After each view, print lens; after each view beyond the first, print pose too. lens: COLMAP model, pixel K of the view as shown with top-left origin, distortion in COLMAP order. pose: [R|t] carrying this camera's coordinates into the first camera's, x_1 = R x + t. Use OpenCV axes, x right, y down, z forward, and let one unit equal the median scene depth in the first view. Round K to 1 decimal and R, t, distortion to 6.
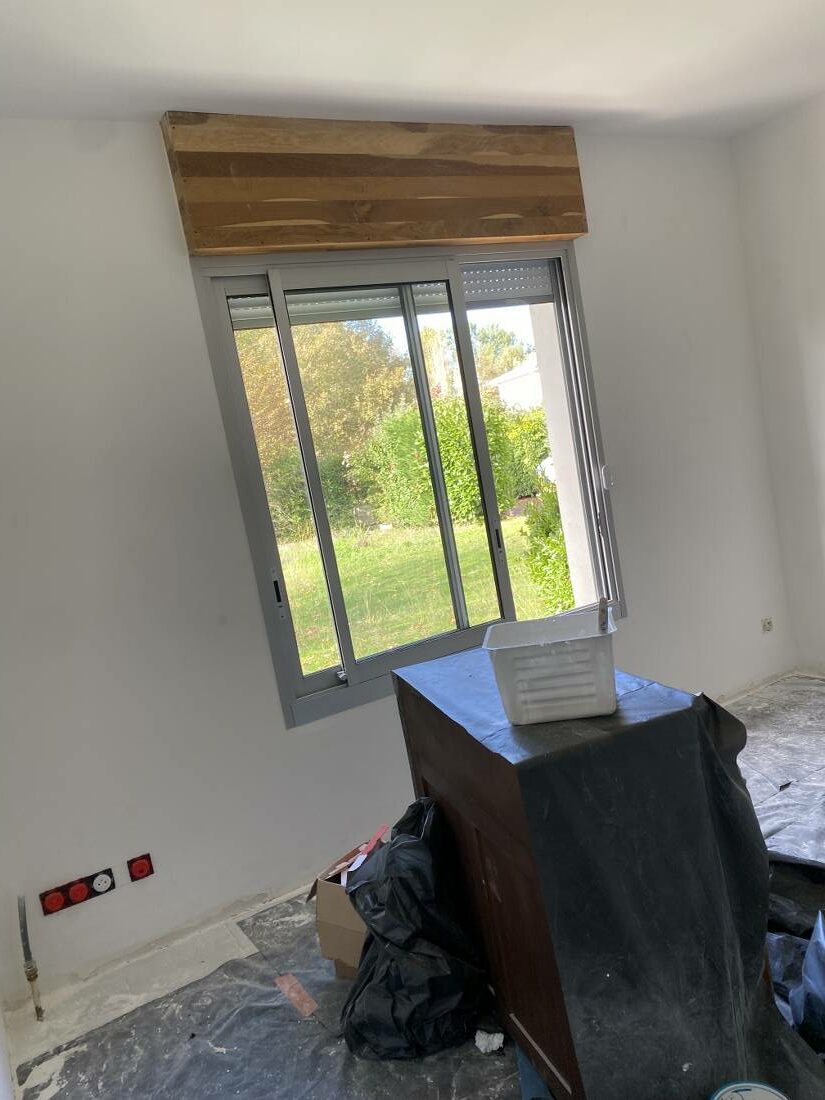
lens RADIAL K [[831.7, 0, 415.3], [0, 831.7, 556.5], [0, 0, 1]] dist [0.000751, -0.000337]
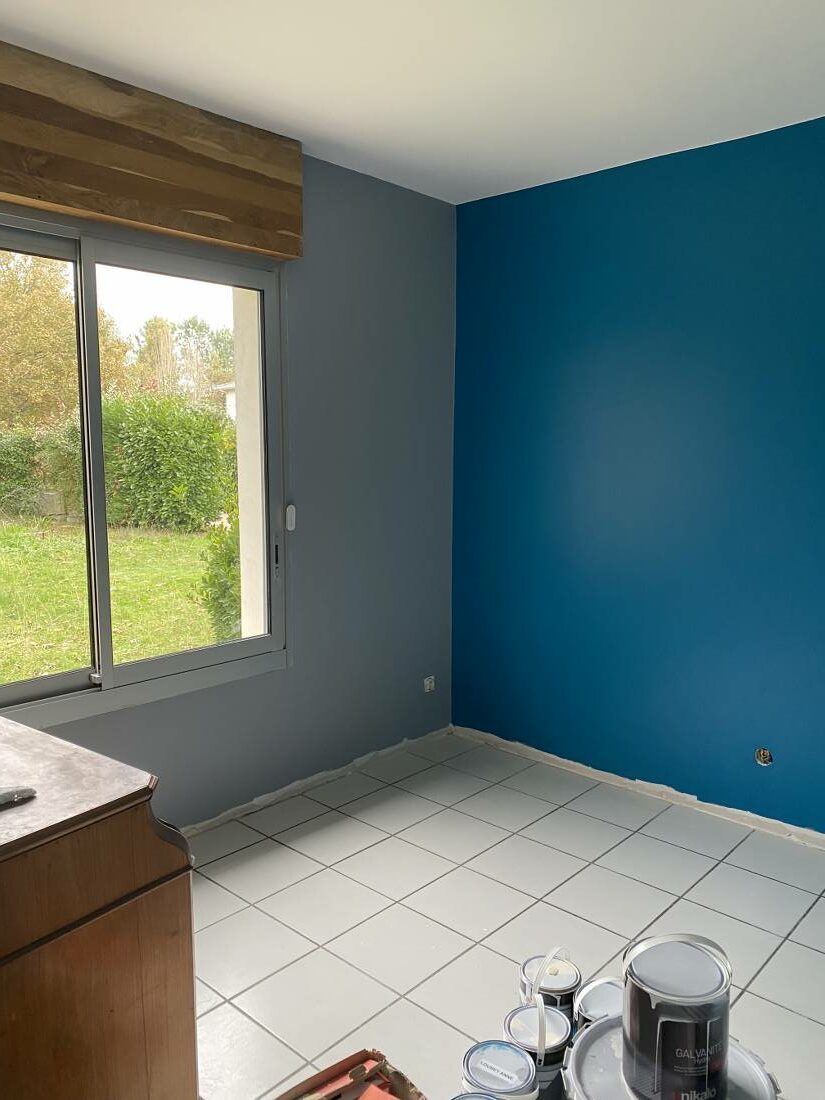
lens RADIAL K [[831.7, 0, 415.3], [0, 831.7, 556.5], [0, 0, 1]] dist [0.000751, -0.000337]
pose [[0.931592, 0.134187, 0.337831, 0.058117], [-0.128077, 0.990940, -0.040422, -0.035710], [-0.340195, -0.005611, 0.940338, 0.077561]]
